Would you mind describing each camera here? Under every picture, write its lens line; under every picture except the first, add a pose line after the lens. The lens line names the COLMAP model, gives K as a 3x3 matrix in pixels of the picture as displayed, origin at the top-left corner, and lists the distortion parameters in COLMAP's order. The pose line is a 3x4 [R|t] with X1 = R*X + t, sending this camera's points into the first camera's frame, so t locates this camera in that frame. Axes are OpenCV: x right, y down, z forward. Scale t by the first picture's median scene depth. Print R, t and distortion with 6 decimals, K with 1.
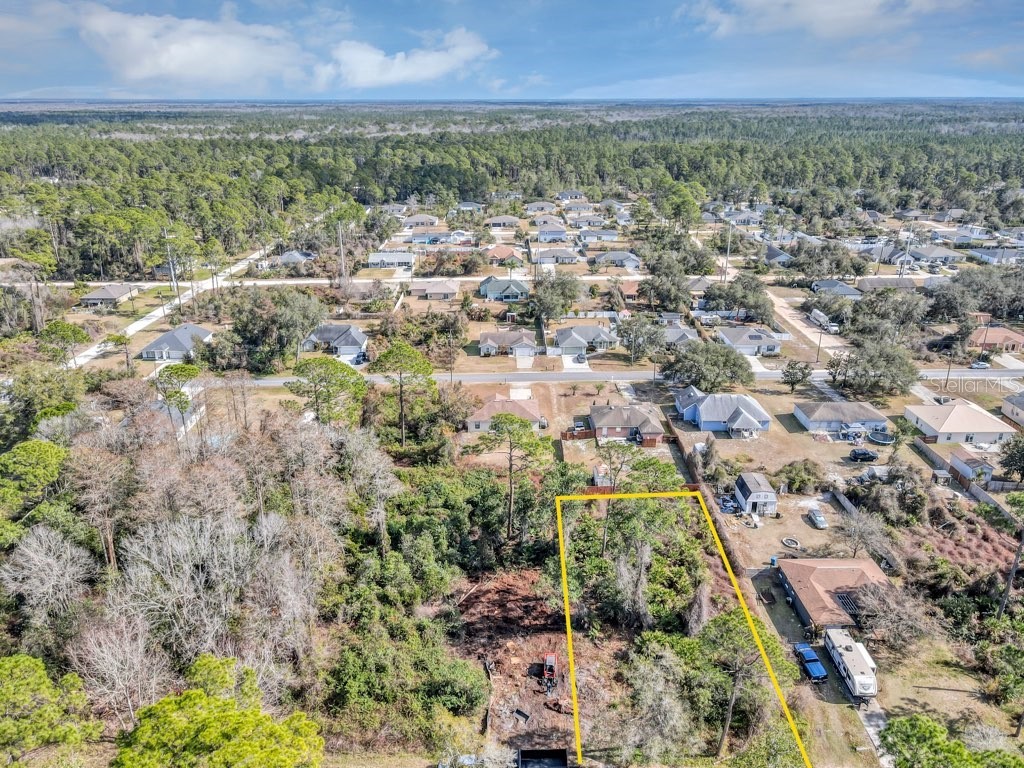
lens RADIAL K [[757.3, 0, 510.2], [0, 757.3, 370.2], [0, 0, 1]] dist [0.022894, -0.004431]
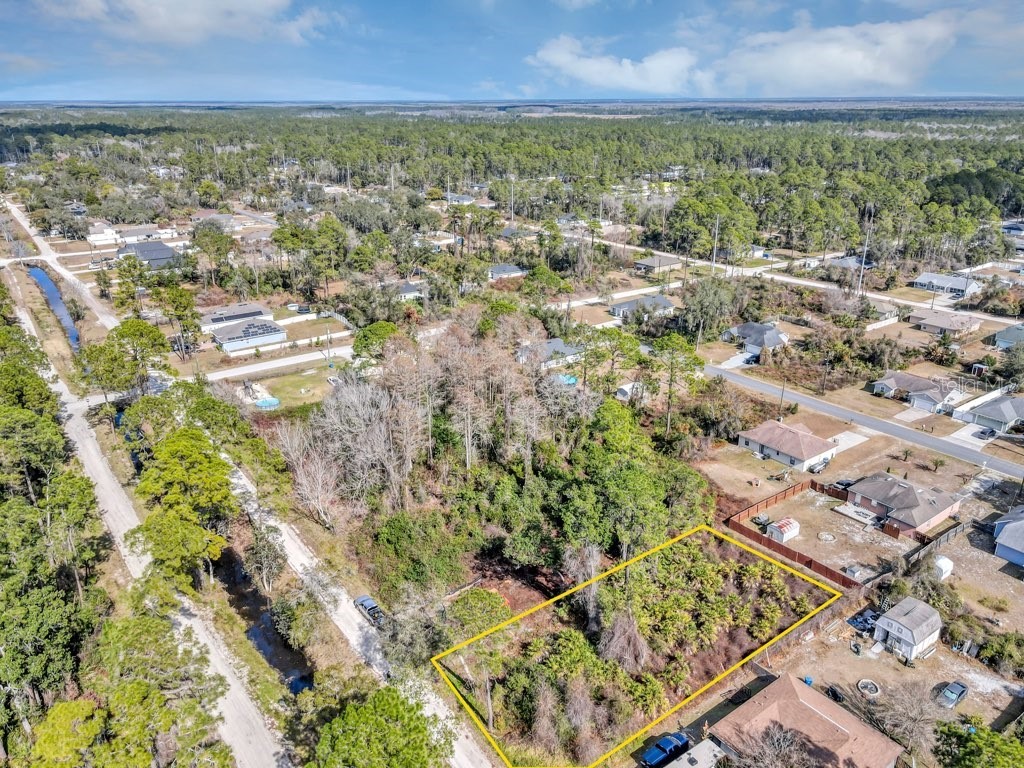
lens RADIAL K [[757.3, 0, 510.2], [0, 757.3, 370.2], [0, 0, 1]] dist [0.022894, -0.004431]
pose [[0.583116, 0.274807, -0.764498, 0.755308], [-0.278905, 0.951572, 0.129320, -0.082281], [0.763012, 0.137814, 0.631522, 0.241675]]
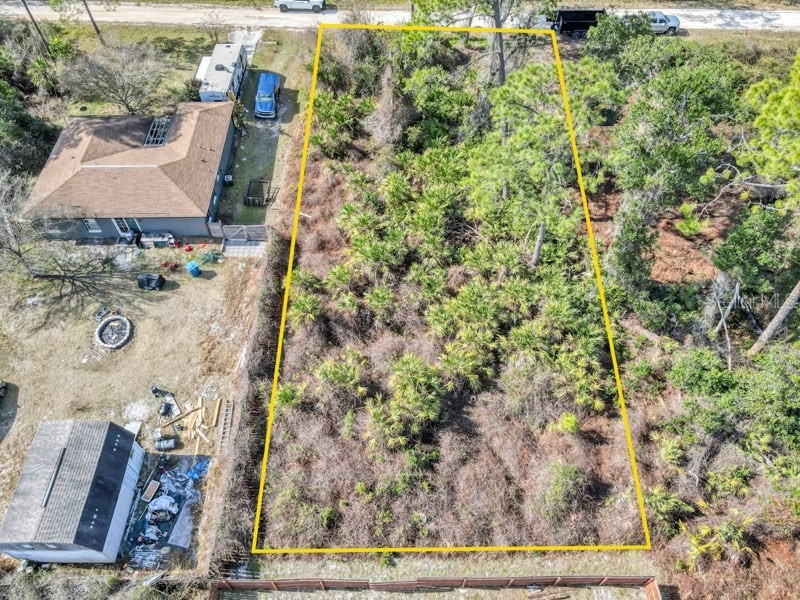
lens RADIAL K [[591.7, 0, 398.6], [0, 591.7, 289.2], [0, 0, 1]] dist [0.022894, -0.004431]
pose [[-0.999904, 0.006169, 0.012424, 0.219610], [0.013697, 0.297419, 0.954649, -0.127566], [0.002194, 0.954727, -0.297475, 1.206868]]
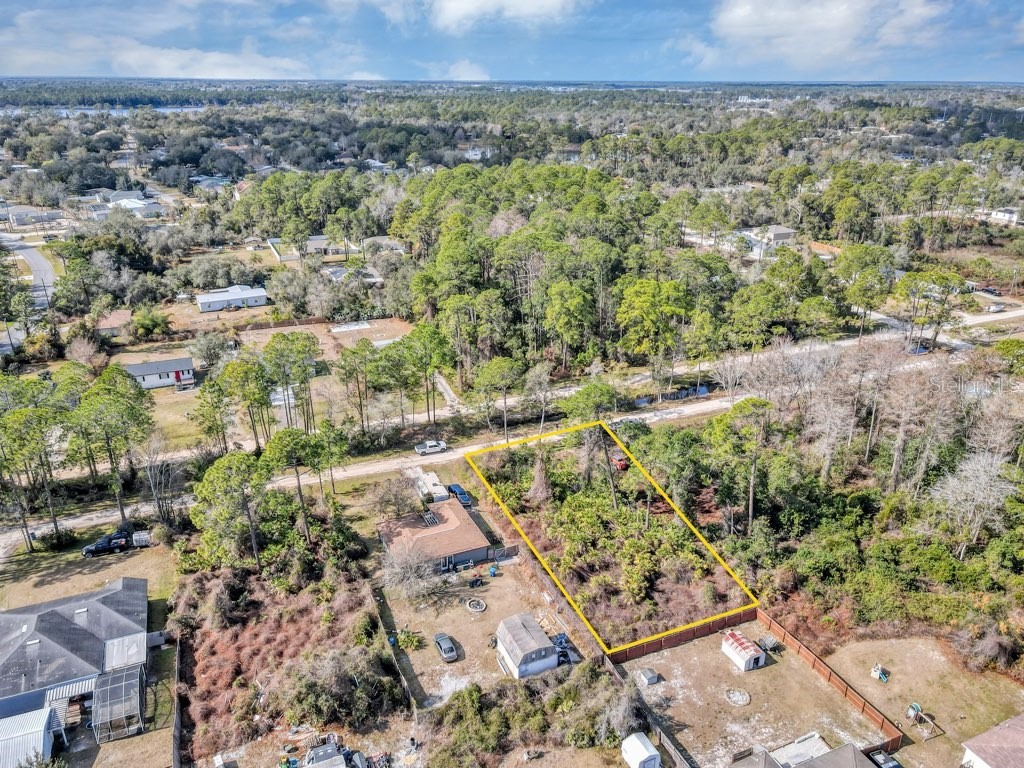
lens RADIAL K [[757.3, 0, 510.2], [0, 757.3, 370.2], [0, 0, 1]] dist [0.022894, -0.004431]
pose [[-0.921444, 0.152629, -0.357274, 0.671019], [-0.123684, 0.756511, 0.642178, -0.593575], [0.368297, 0.635920, -0.678205, 1.593812]]
